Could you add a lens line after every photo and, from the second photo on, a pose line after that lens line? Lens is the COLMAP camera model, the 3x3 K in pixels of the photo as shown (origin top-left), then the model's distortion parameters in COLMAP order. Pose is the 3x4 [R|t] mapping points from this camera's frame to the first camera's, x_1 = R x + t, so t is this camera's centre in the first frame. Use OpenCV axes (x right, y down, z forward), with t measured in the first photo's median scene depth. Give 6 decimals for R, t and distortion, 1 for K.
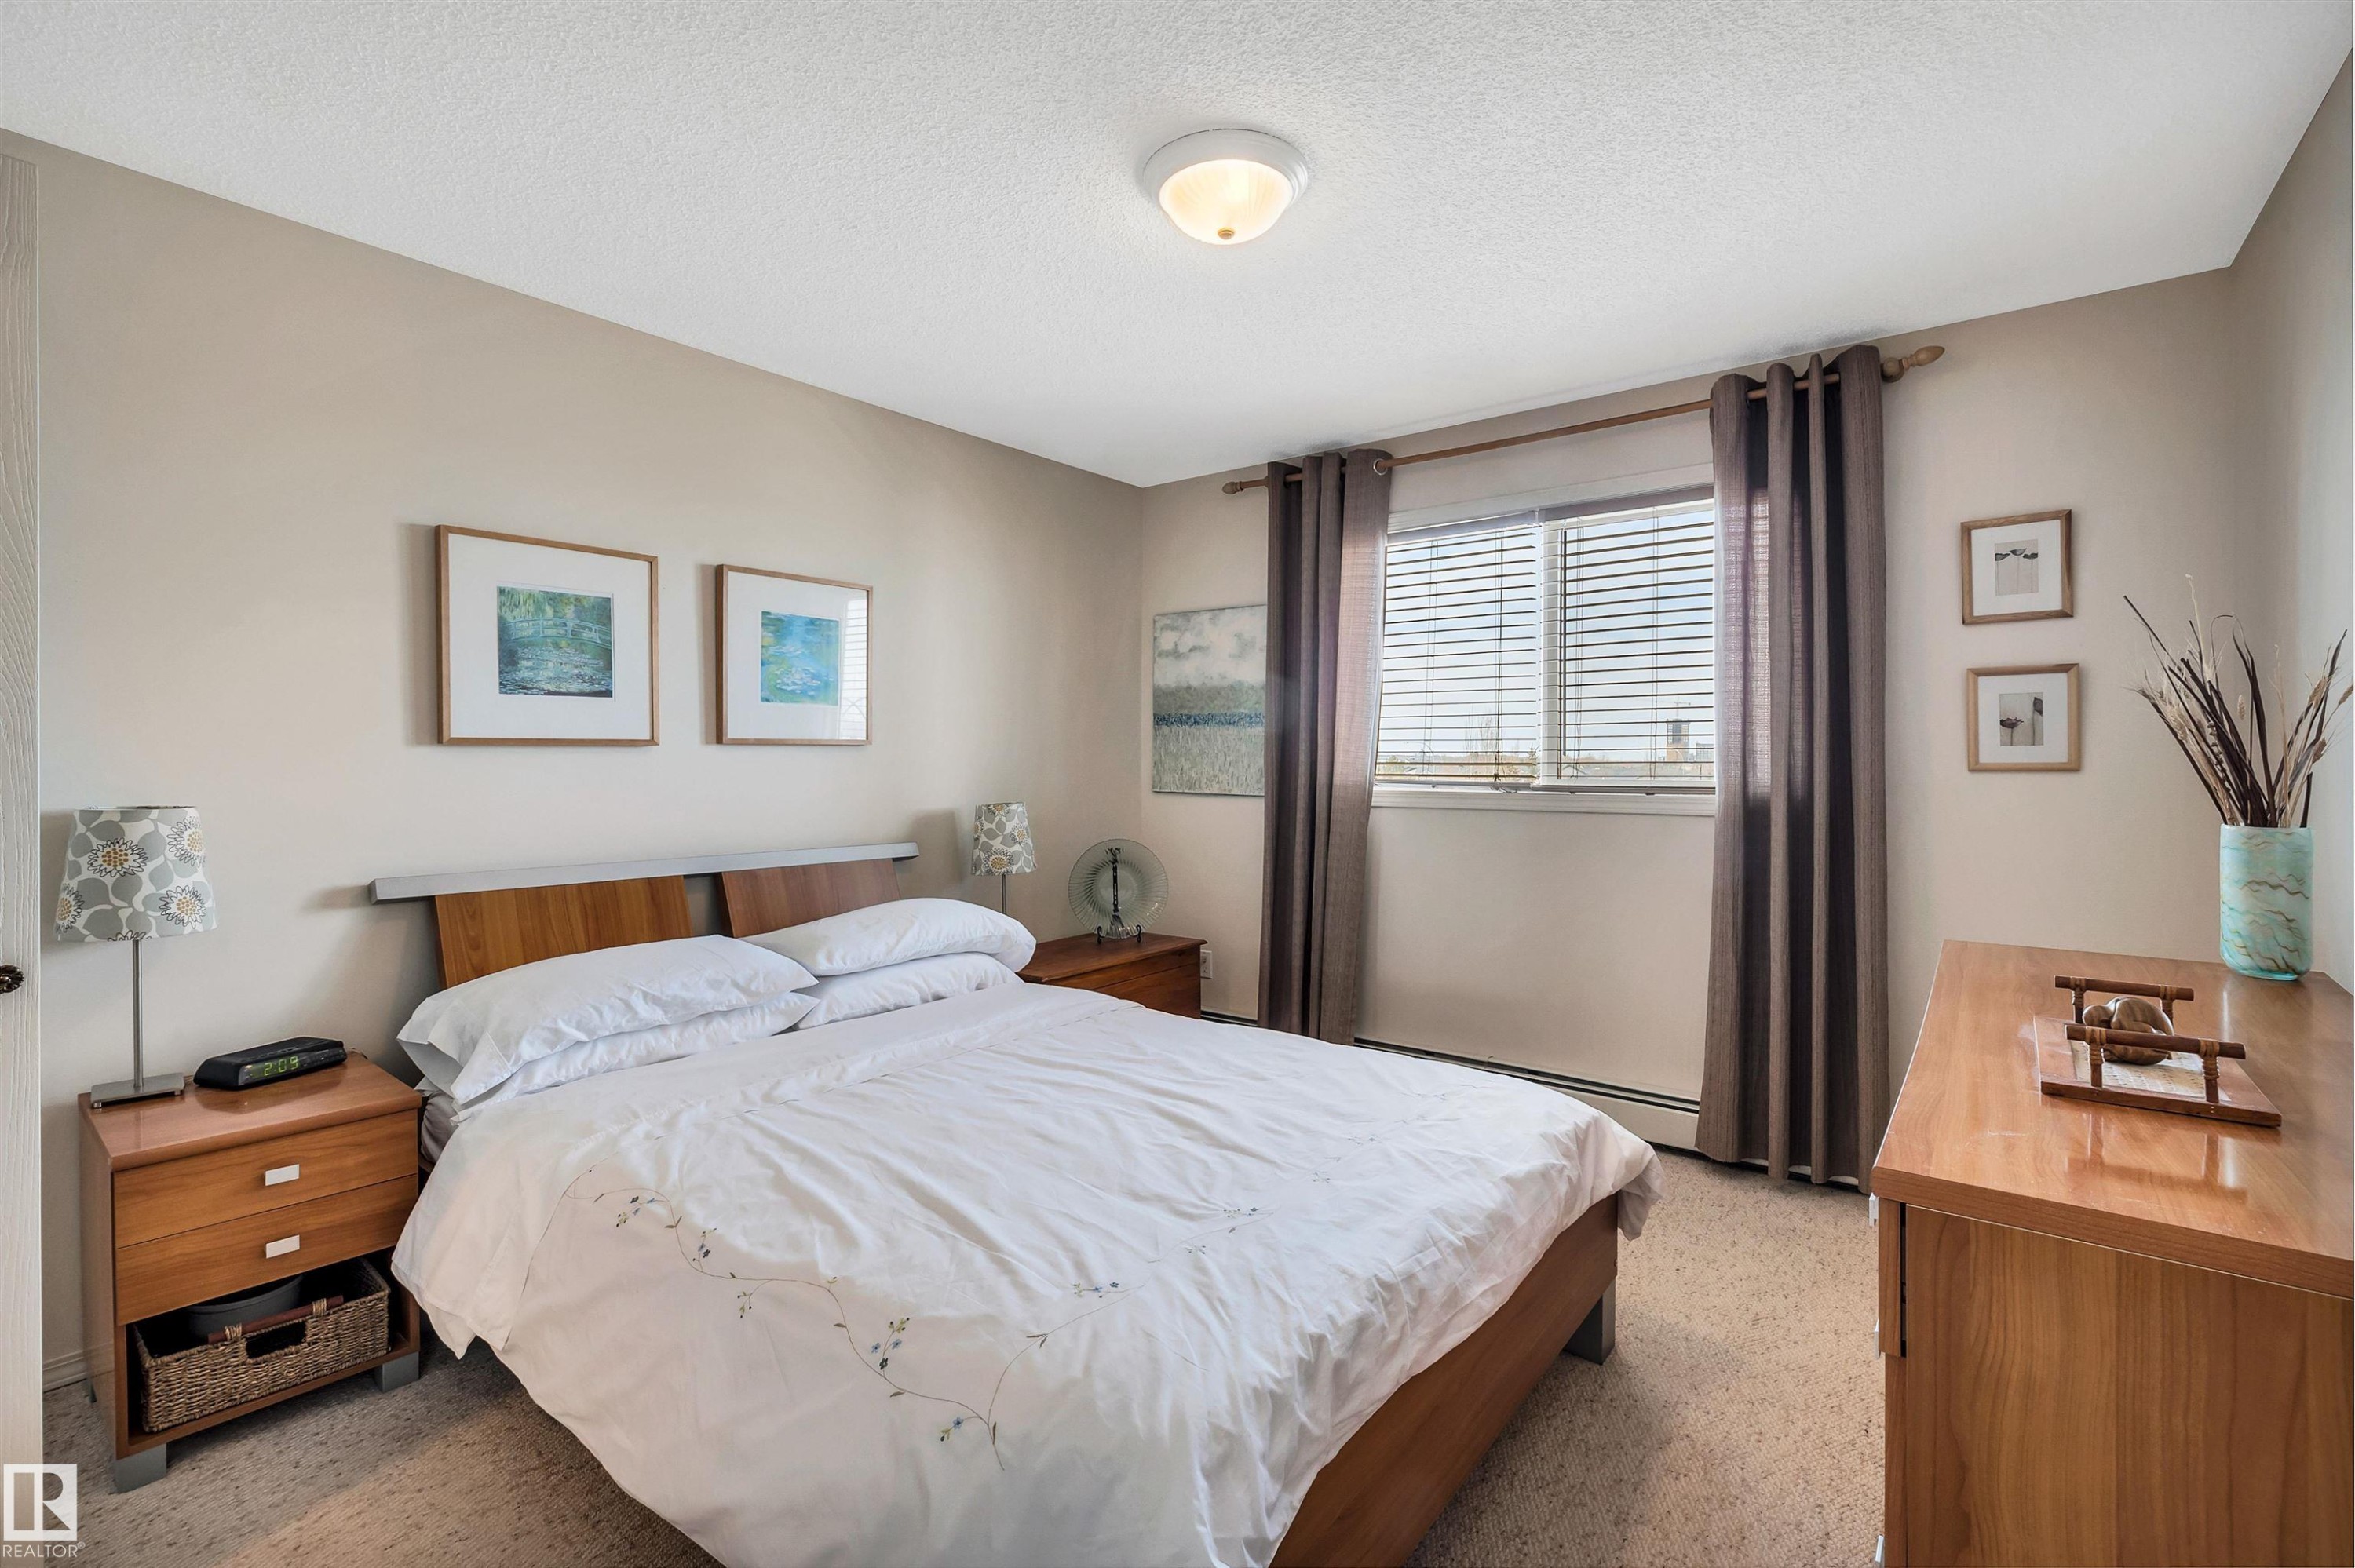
lens RADIAL K [[1063.1, 0, 1137.7], [0, 1063.1, 759.4], [0, 0, 1]] dist [-0.011219, -0.000027]
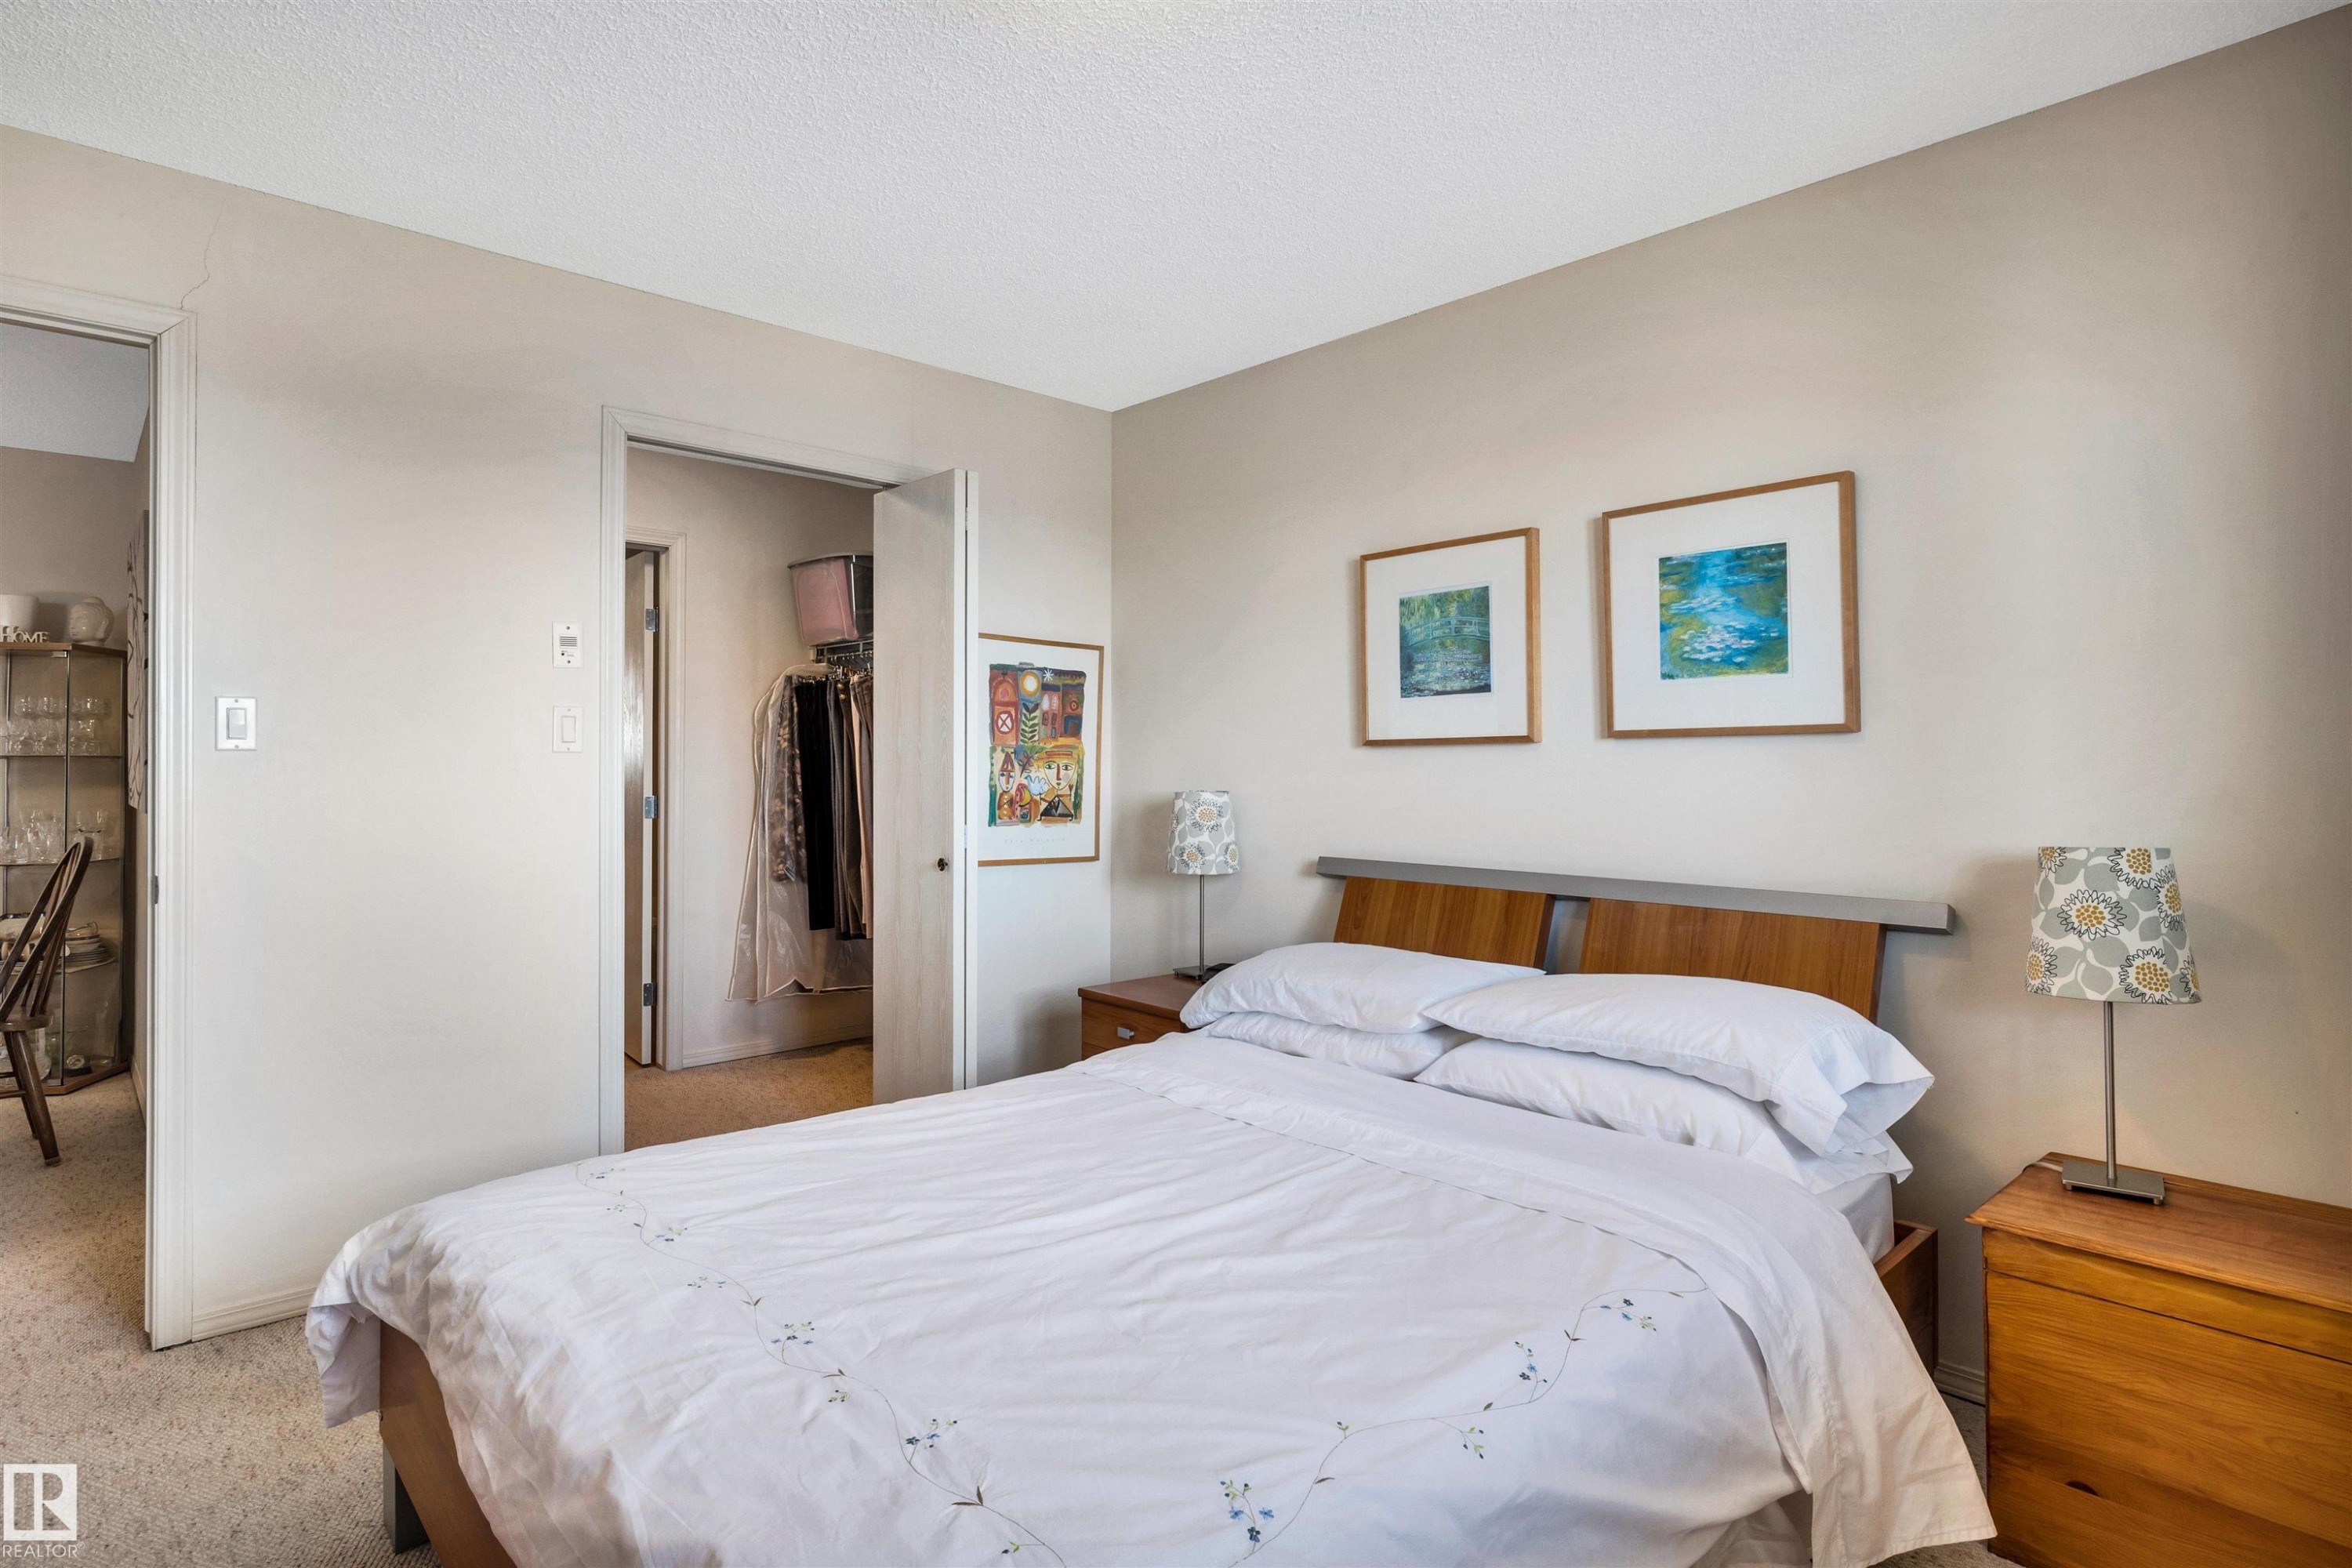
lens RADIAL K [[1230.0, 0, 1175.7], [0, 1230.0, 746.1], [0, 0, 1]] dist [-0.000502, 0.000275]
pose [[-0.149549, -0.015931, -0.988626, 0.630520], [0.003034, 0.999858, -0.016571, 0.006567], [0.988750, -0.005478, -0.149479, 0.907558]]
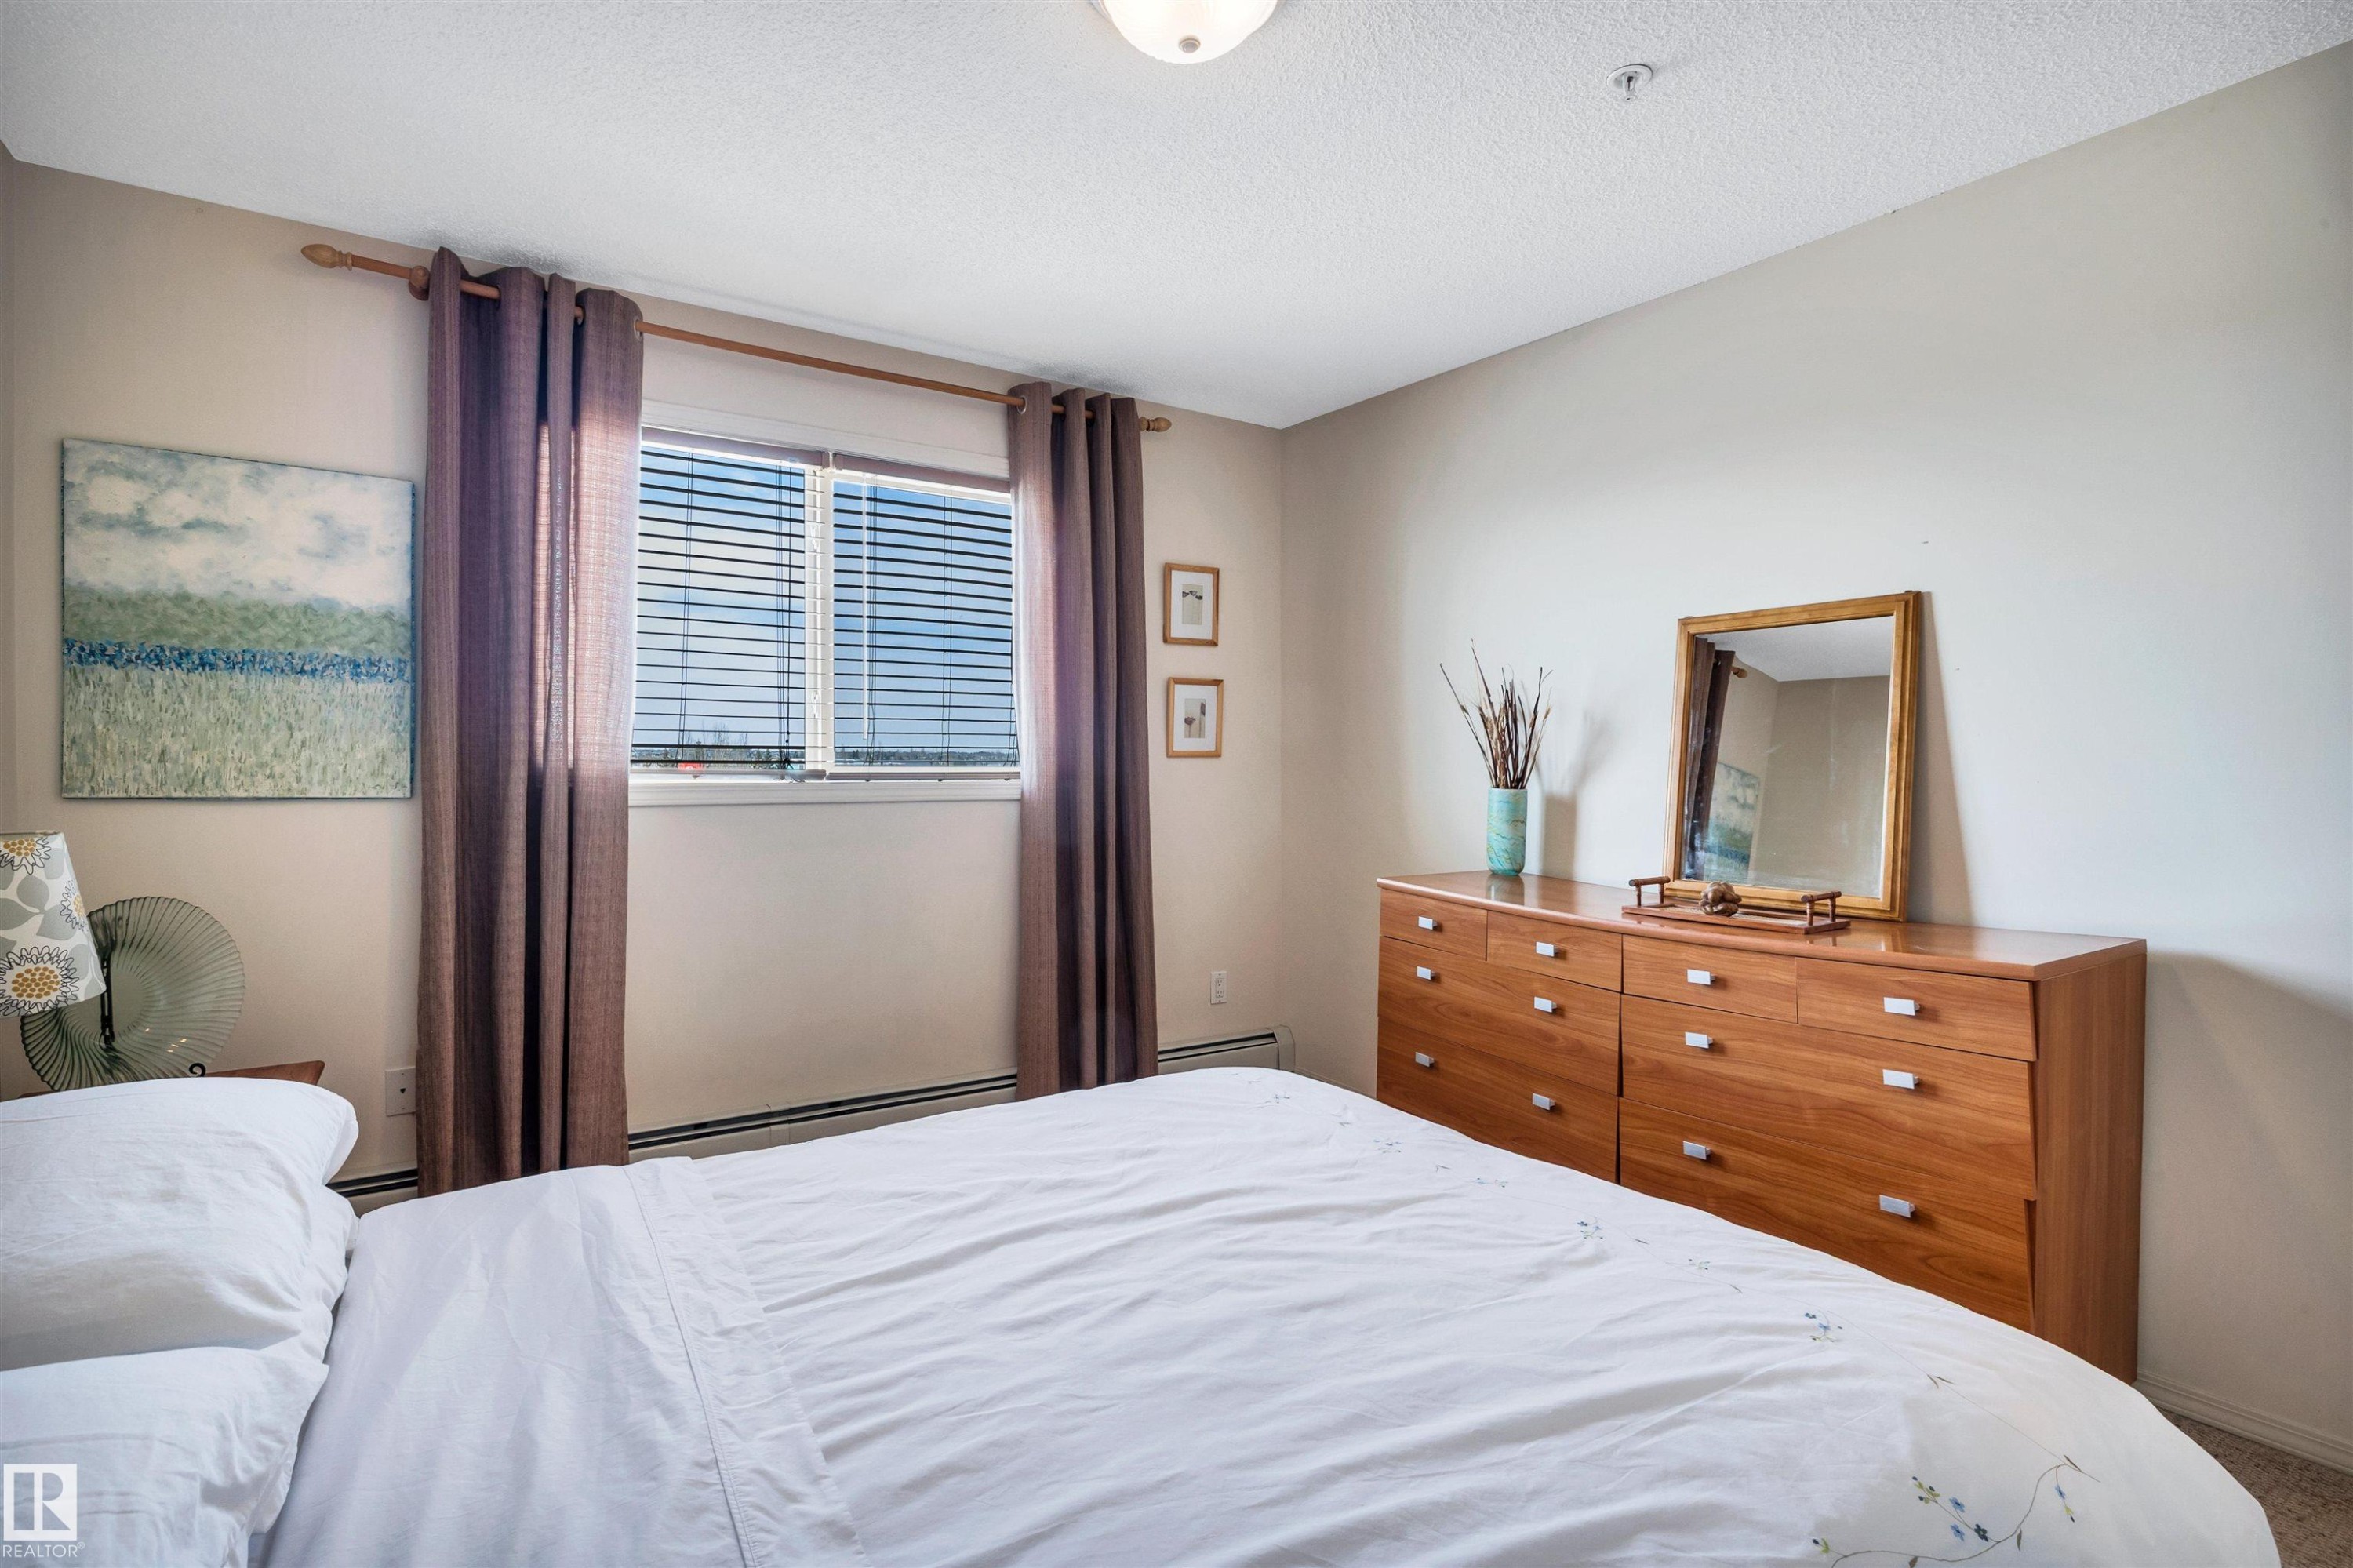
lens RADIAL K [[1121.2, 0, 1177.7], [0, 1121.2, 763.0], [0, 0, 1]] dist [-0.003941, 0.000690]
pose [[0.301860, -0.004875, 0.953340, -0.531277], [-0.010364, 0.999911, 0.008395, 0.007256], [-0.953296, -0.012414, 0.301783, 0.593105]]
